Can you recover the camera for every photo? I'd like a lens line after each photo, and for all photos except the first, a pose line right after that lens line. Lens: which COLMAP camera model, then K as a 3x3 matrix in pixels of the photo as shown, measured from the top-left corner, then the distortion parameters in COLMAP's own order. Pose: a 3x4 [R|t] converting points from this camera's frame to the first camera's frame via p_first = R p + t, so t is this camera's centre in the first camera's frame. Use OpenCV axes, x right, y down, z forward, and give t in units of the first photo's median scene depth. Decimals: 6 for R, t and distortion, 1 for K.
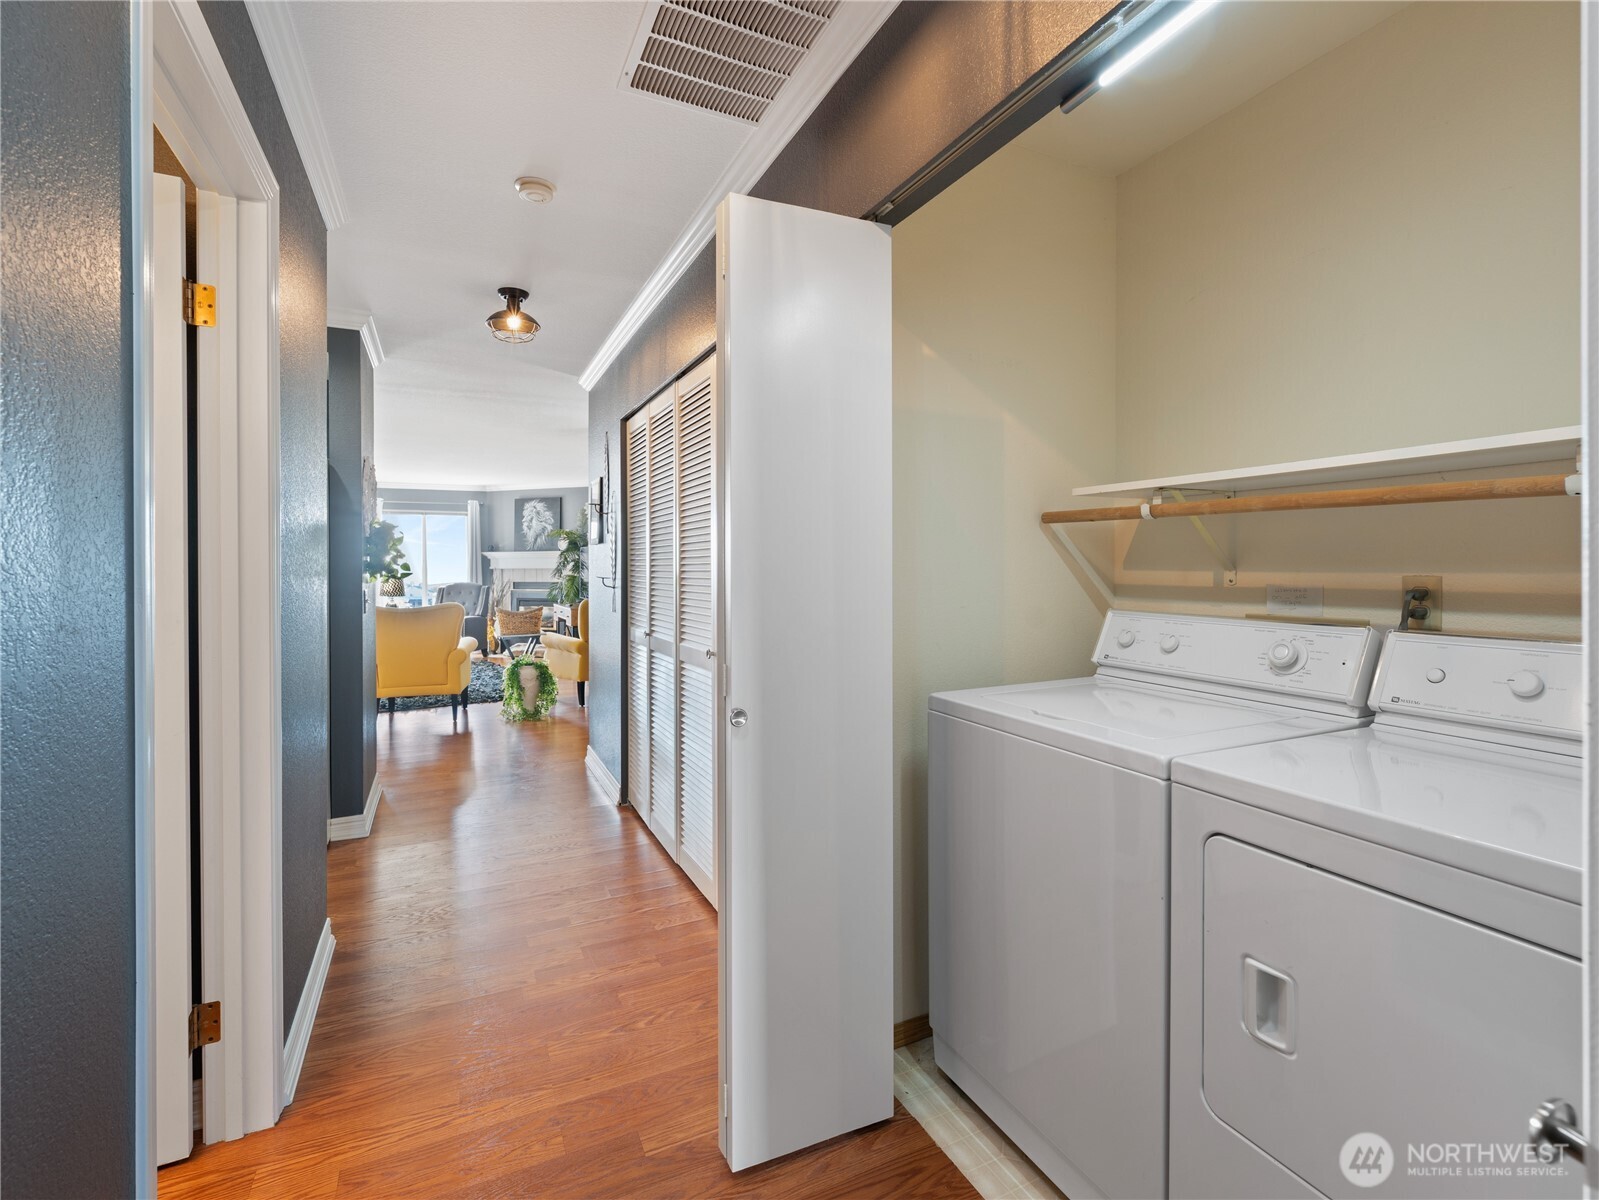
lens RADIAL K [[733.9, 0, 802.0], [0, 733.9, 592.2], [0, 0, 1]] dist [-0.000580, 0.000064]
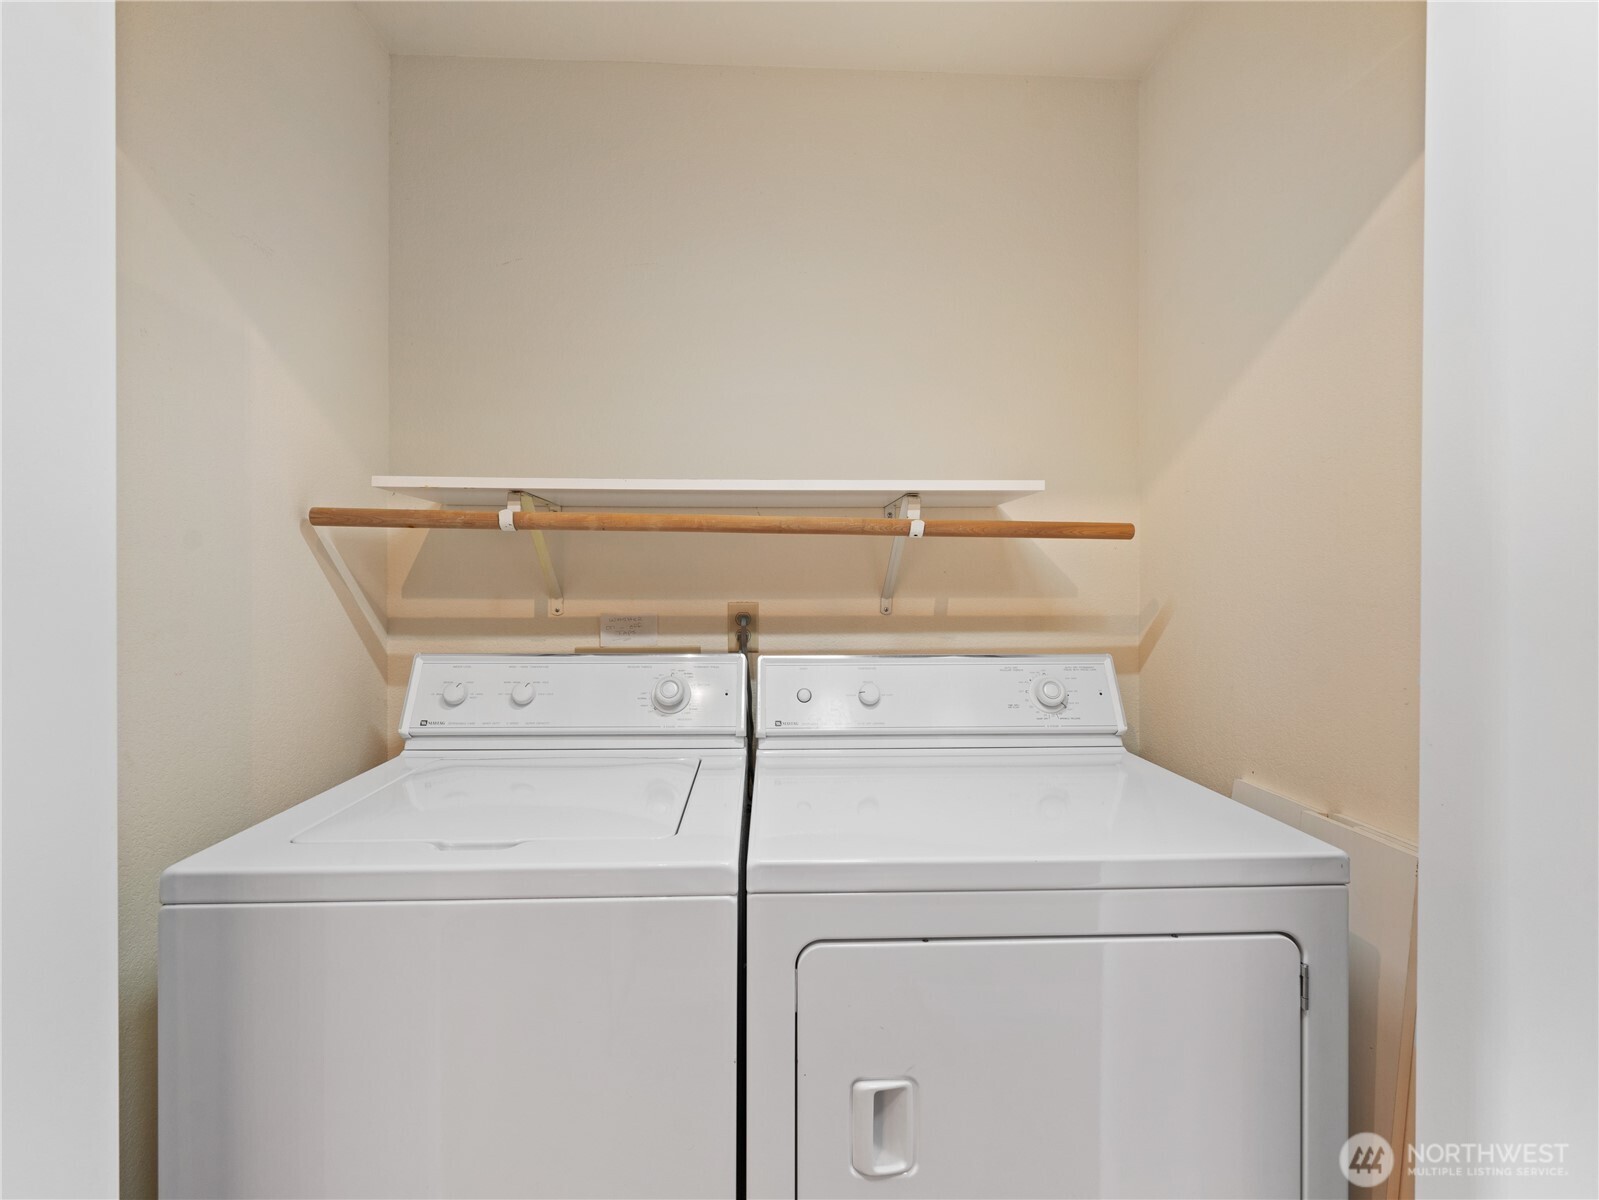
lens RADIAL K [[733.9, 0, 802.0], [0, 733.9, 592.2], [0, 0, 1]] dist [-0.000580, 0.000064]
pose [[0.392730, -0.003837, 0.919646, -0.091755], [0.031272, 0.999469, -0.009185, -0.020602], [-0.919122, 0.032366, 0.392641, 0.425222]]
